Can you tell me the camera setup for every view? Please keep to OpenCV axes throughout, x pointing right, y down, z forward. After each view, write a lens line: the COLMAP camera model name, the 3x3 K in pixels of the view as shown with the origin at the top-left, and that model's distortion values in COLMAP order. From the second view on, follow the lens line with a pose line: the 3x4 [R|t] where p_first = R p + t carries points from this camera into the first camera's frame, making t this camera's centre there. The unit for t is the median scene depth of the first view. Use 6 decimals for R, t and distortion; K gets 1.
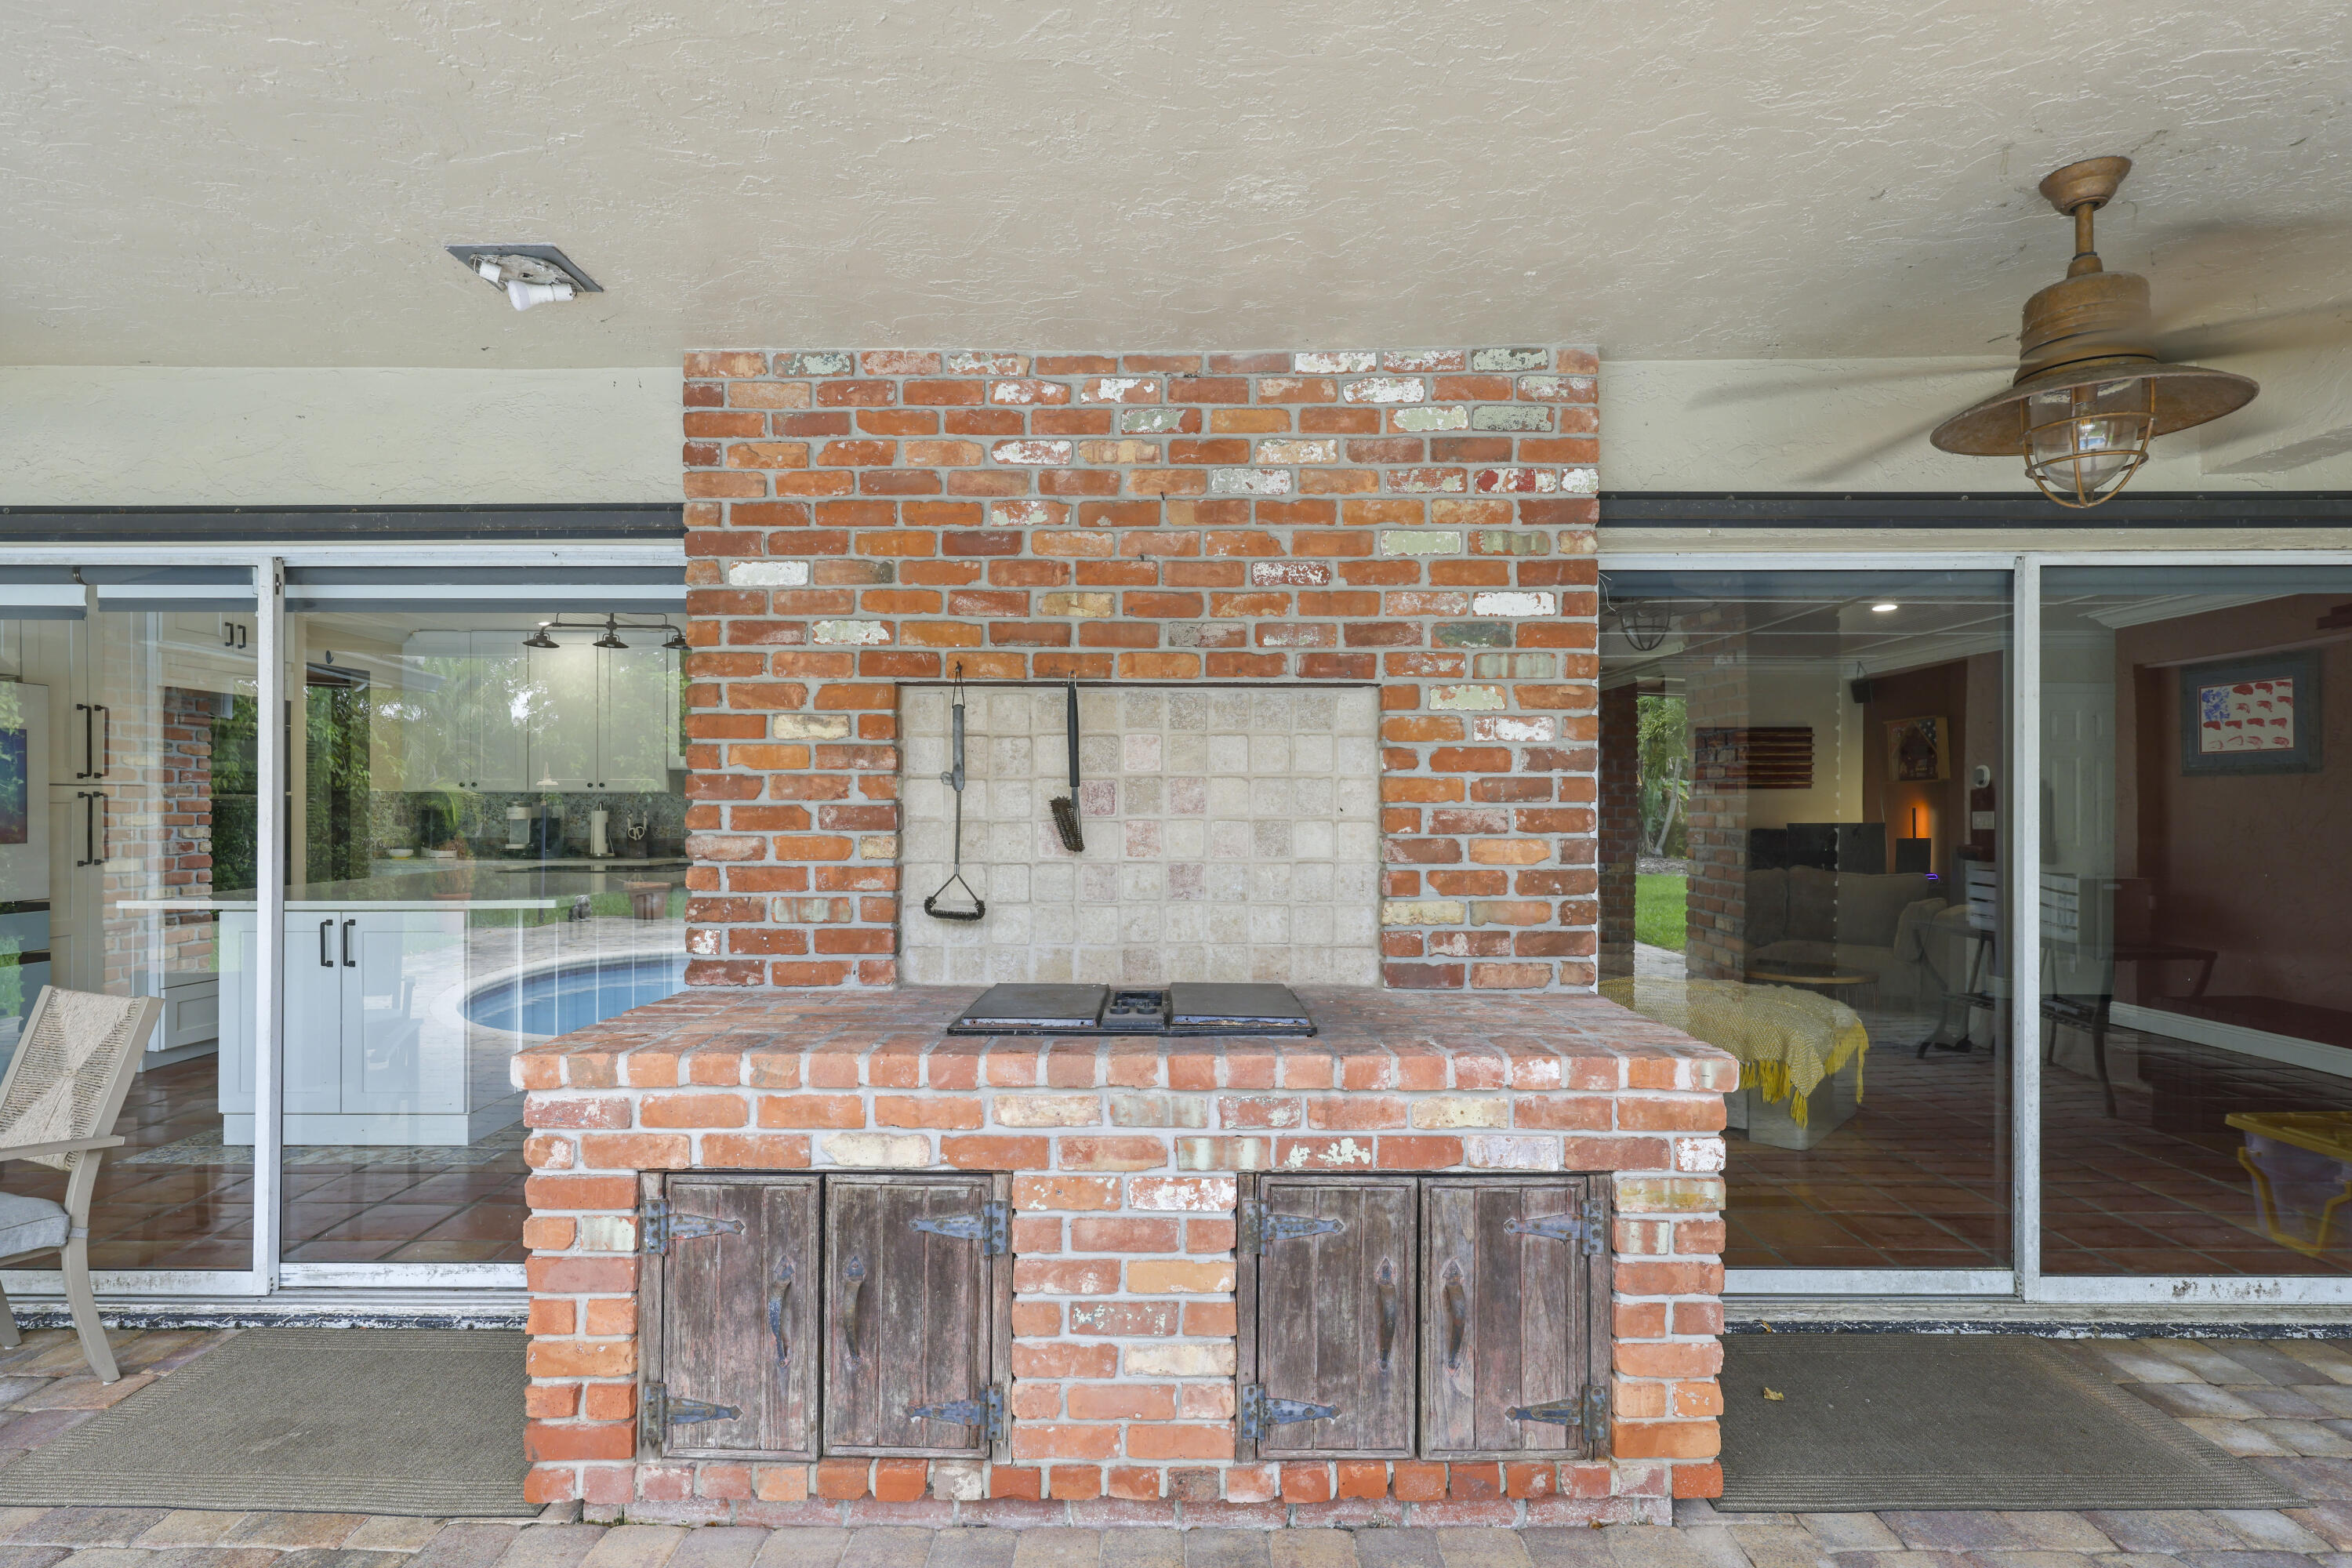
lens RADIAL K [[1214.5, 0, 1172.5], [0, 1214.5, 802.8], [0, 0, 1]] dist [0.005627, 0.000779]
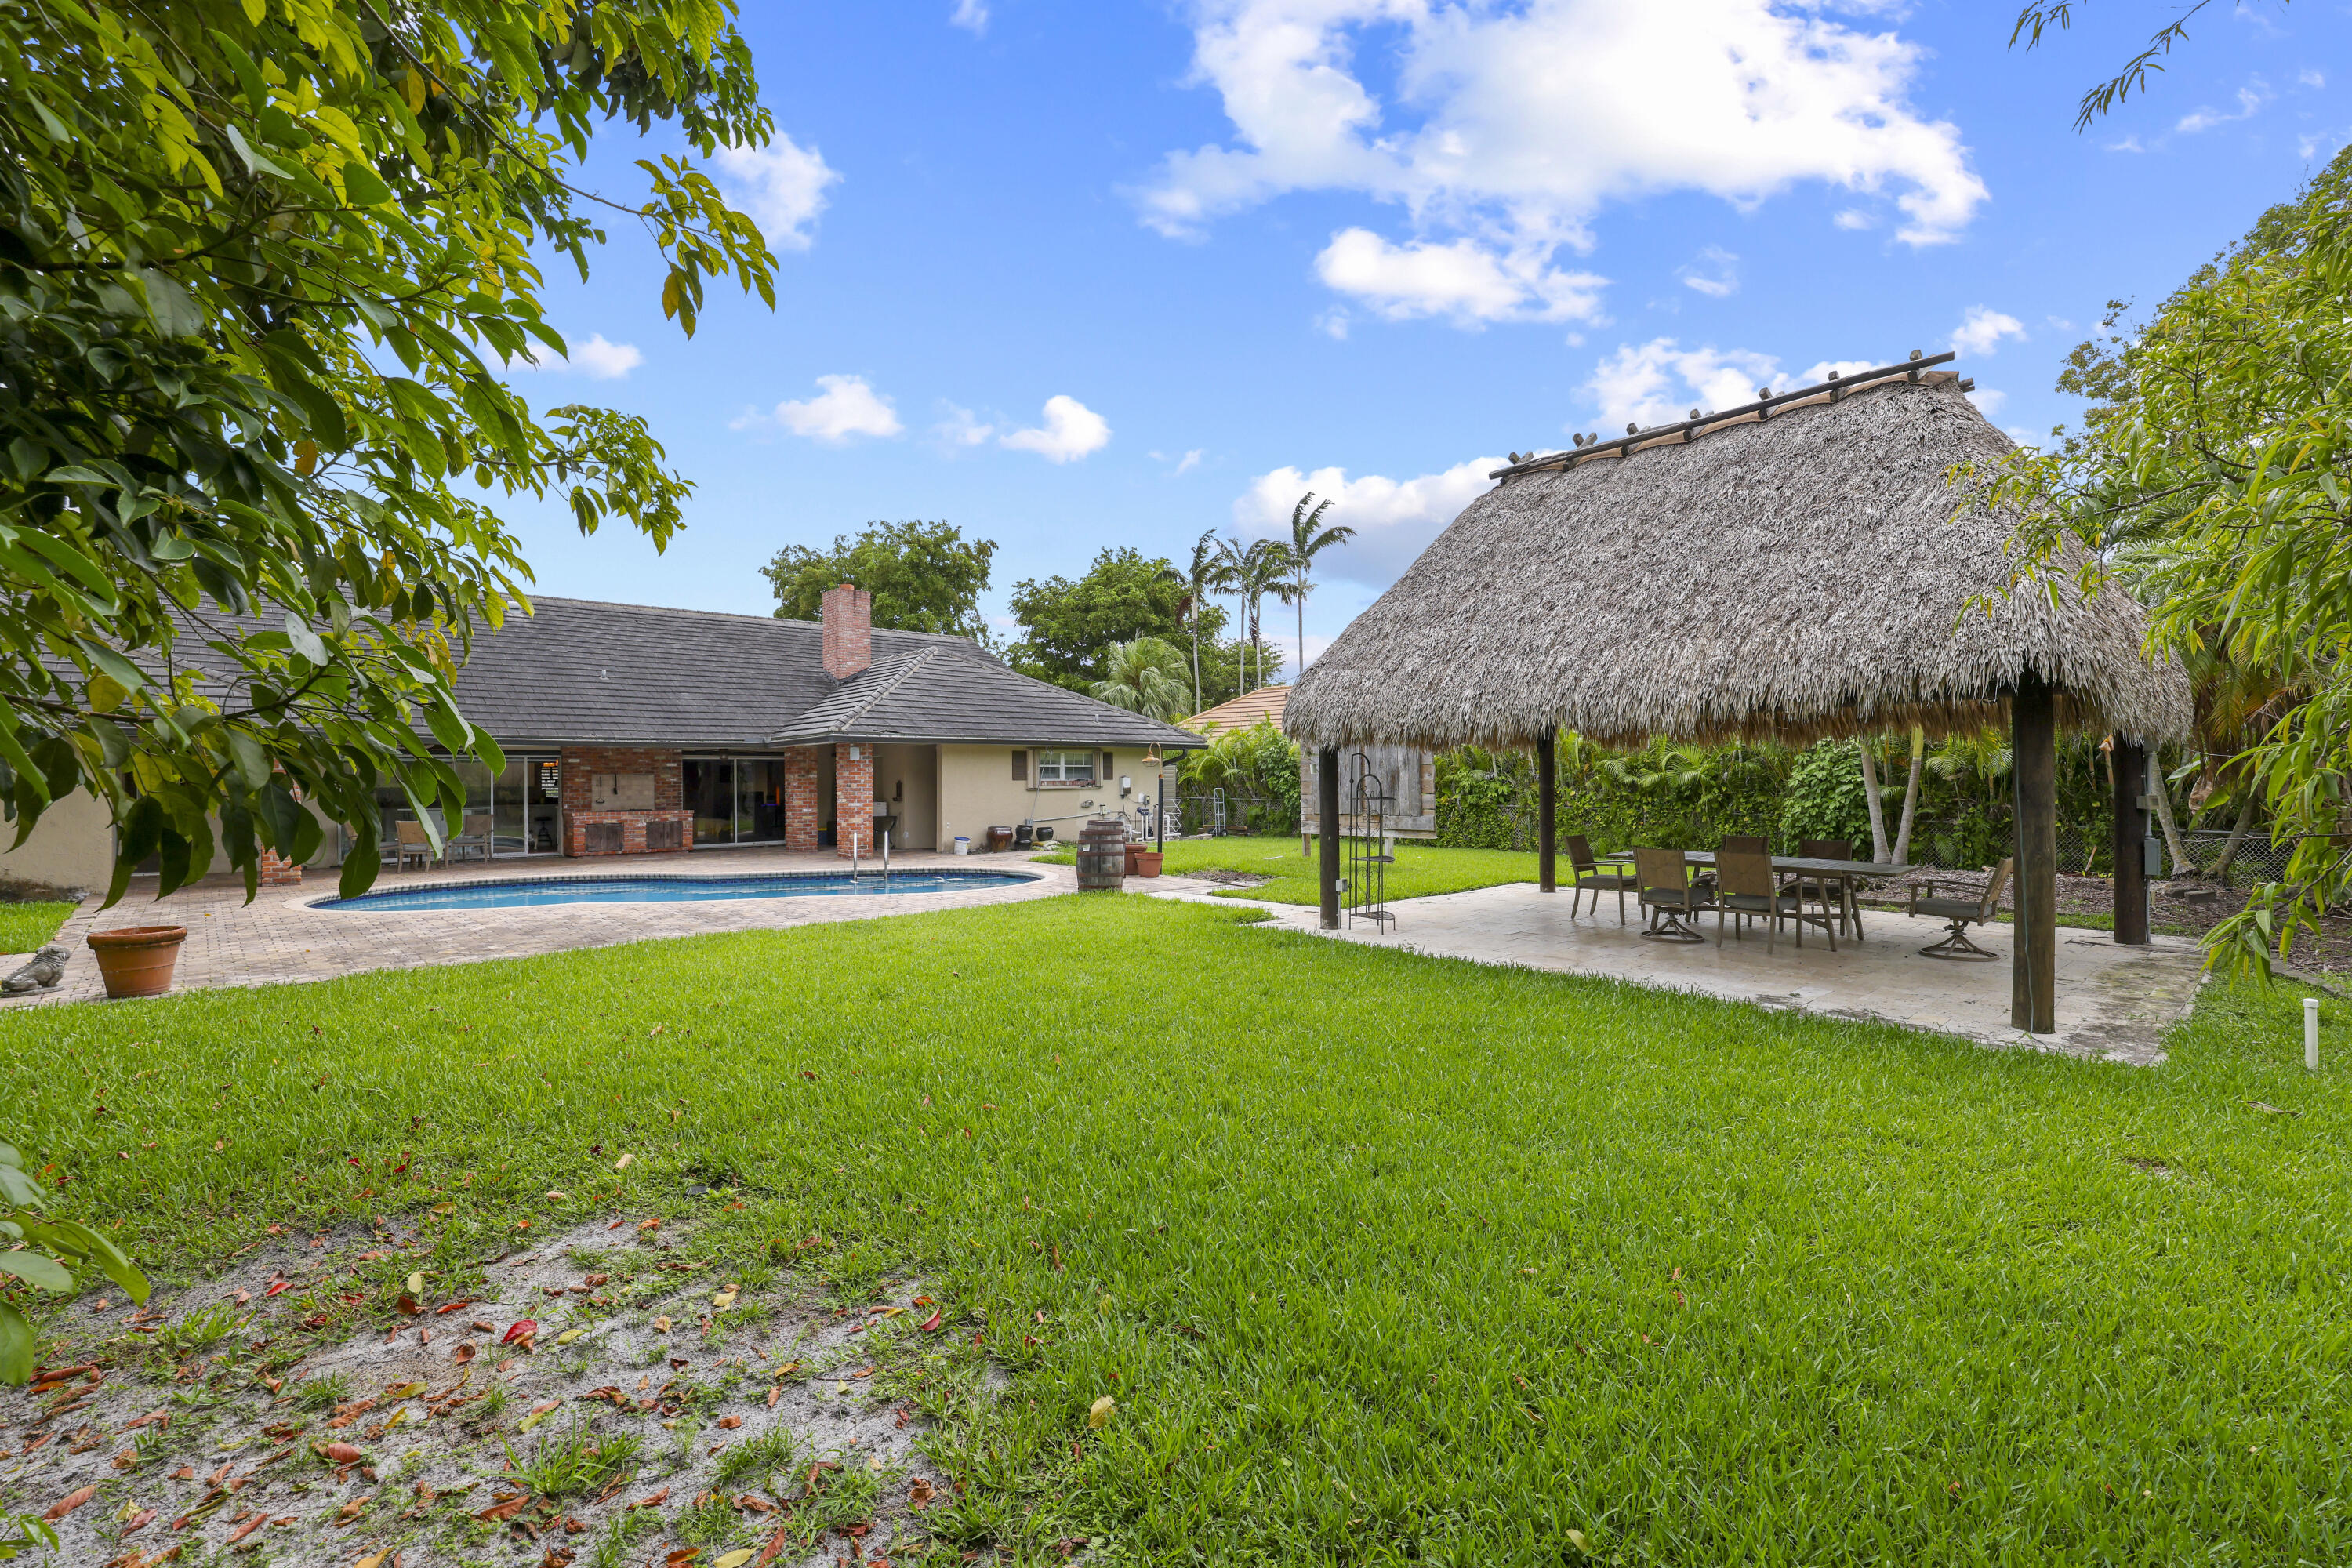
lens RADIAL K [[969.5, 0, 1174.7], [0, 969.5, 790.3], [0, 0, 1]] dist [0.002109, 0.000398]
pose [[0.725955, -0.013972, 0.687600, -2.532776], [0.001209, 0.999818, 0.019040, -0.149492], [-0.687741, -0.012991, 0.725840, -8.739633]]
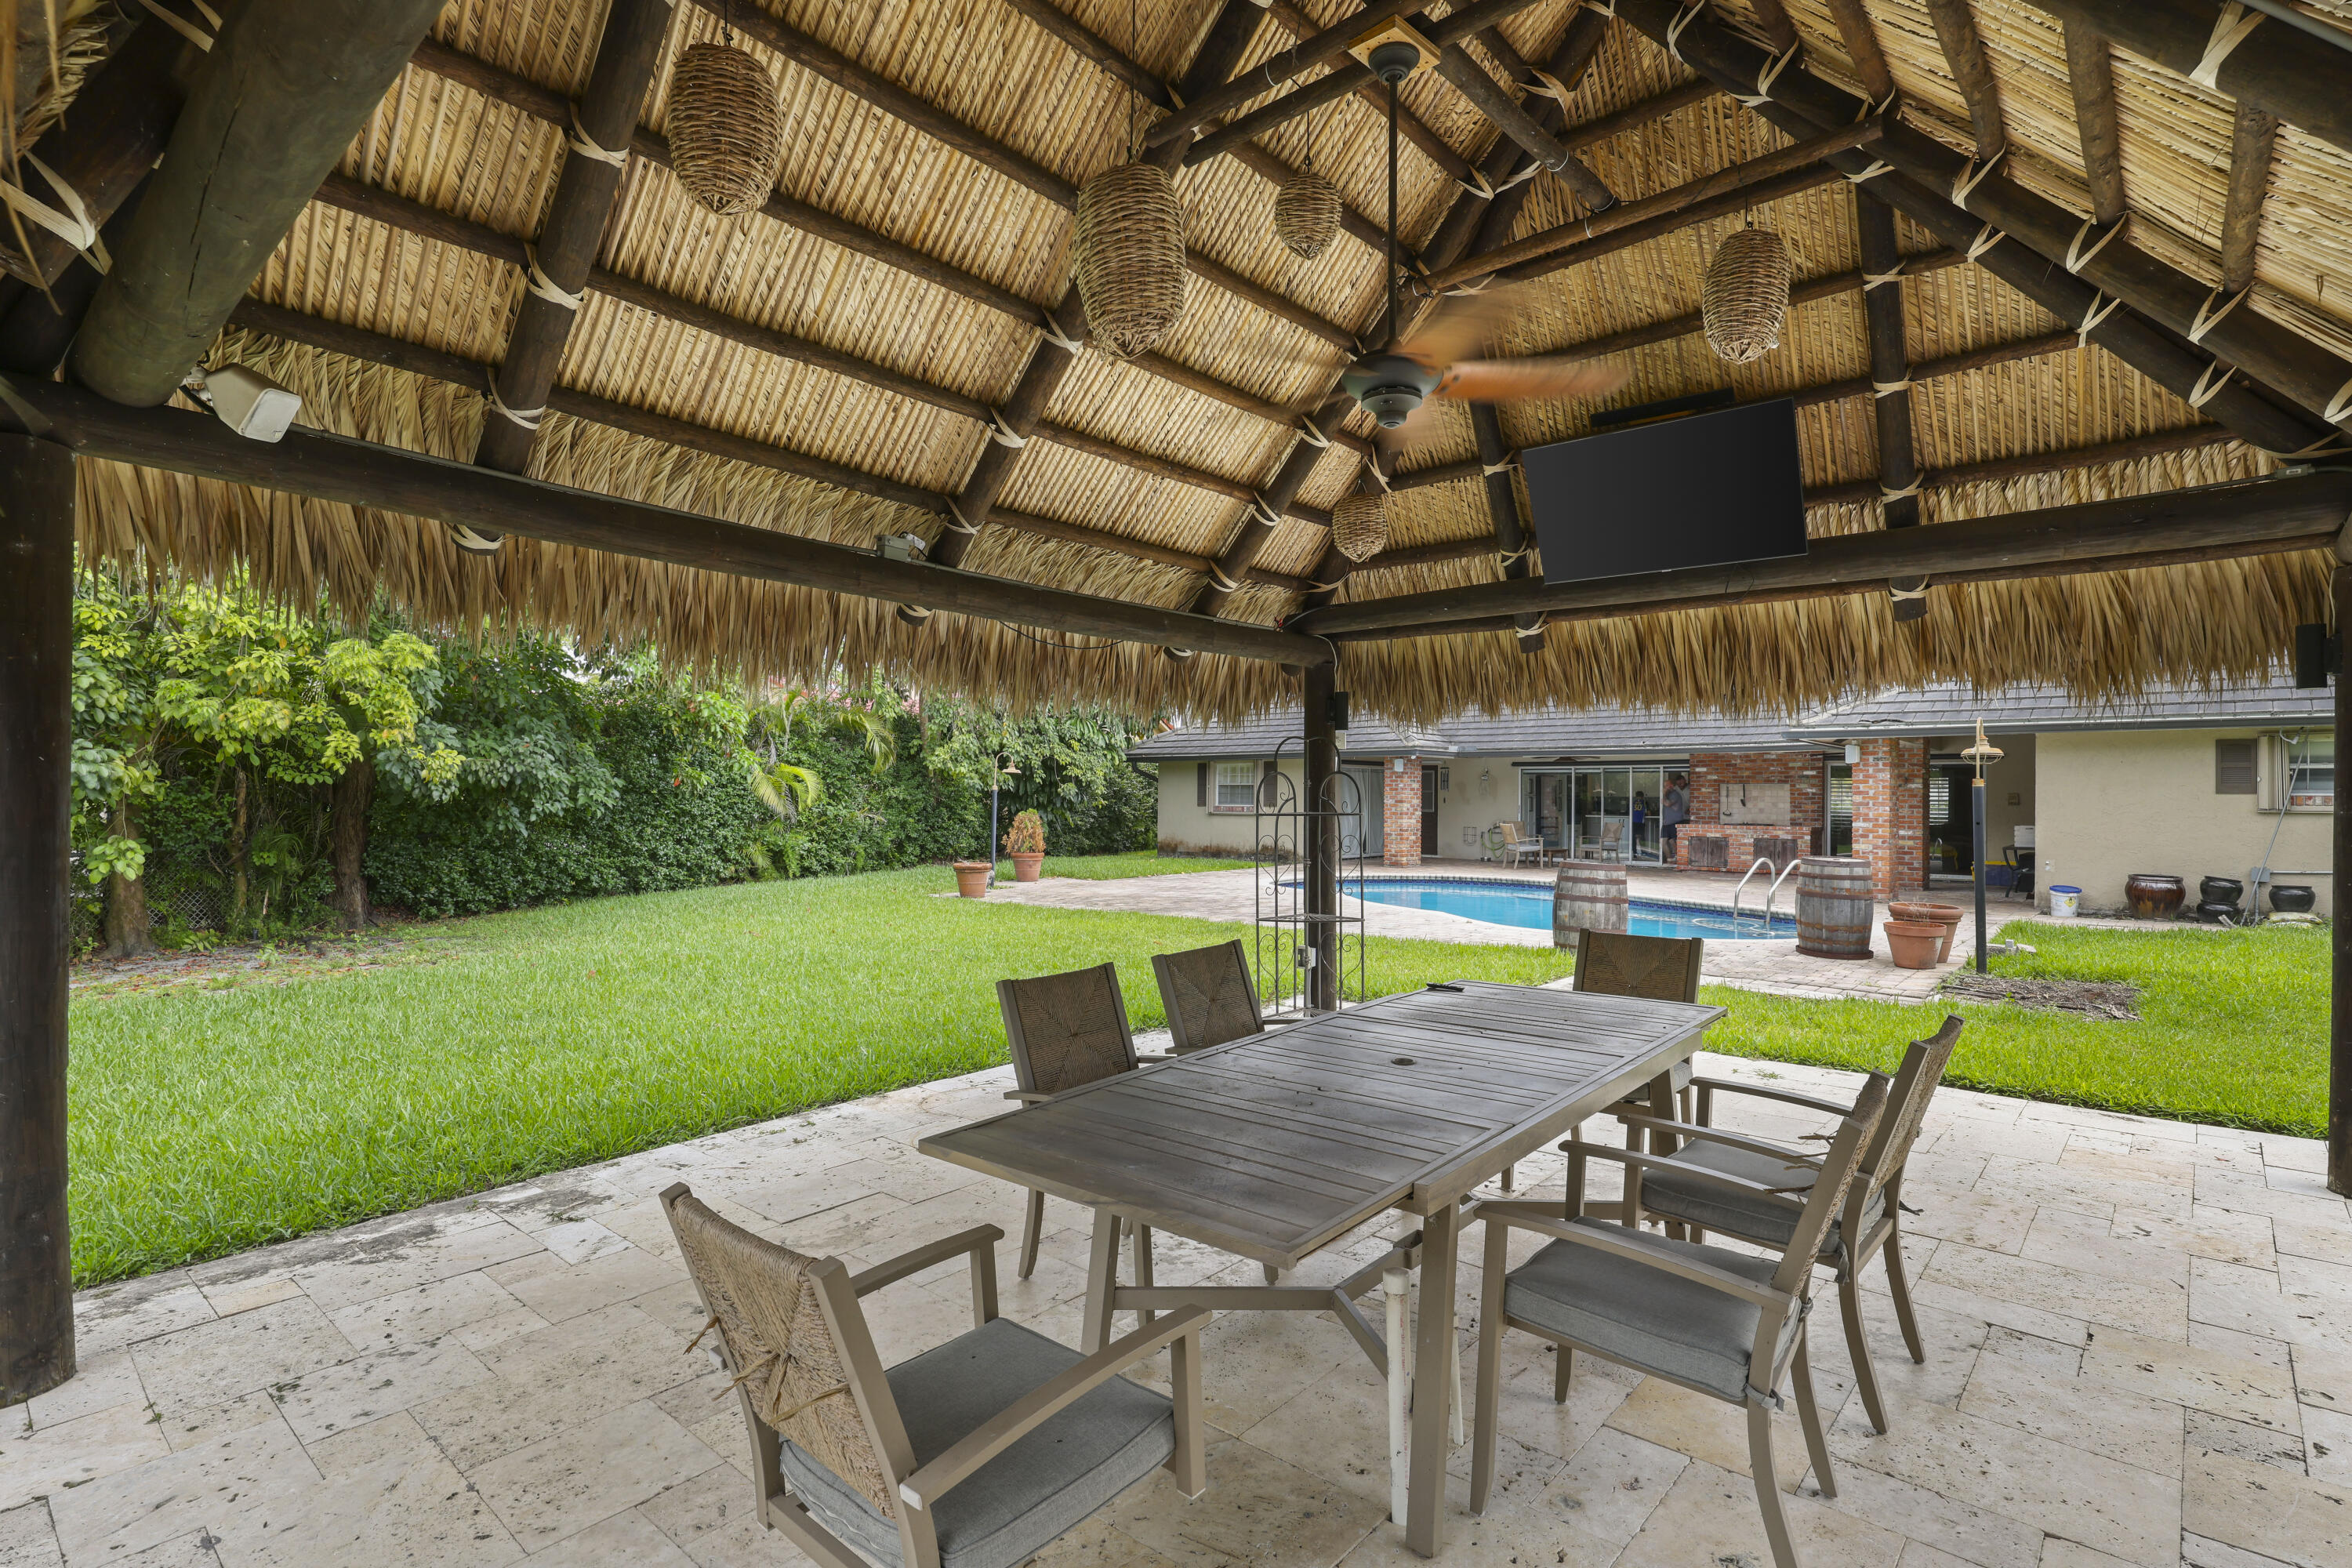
lens RADIAL K [[1133.2, 0, 1176.0], [0, 1133.2, 784.0], [0, 0, 1]] dist [-0.000546, -0.000093]
pose [[0.756462, 0.000745, -0.654037, 2.454439], [-0.004978, 0.999977, -0.004618, -0.063533], [0.654019, 0.006749, 0.756448, -8.772324]]
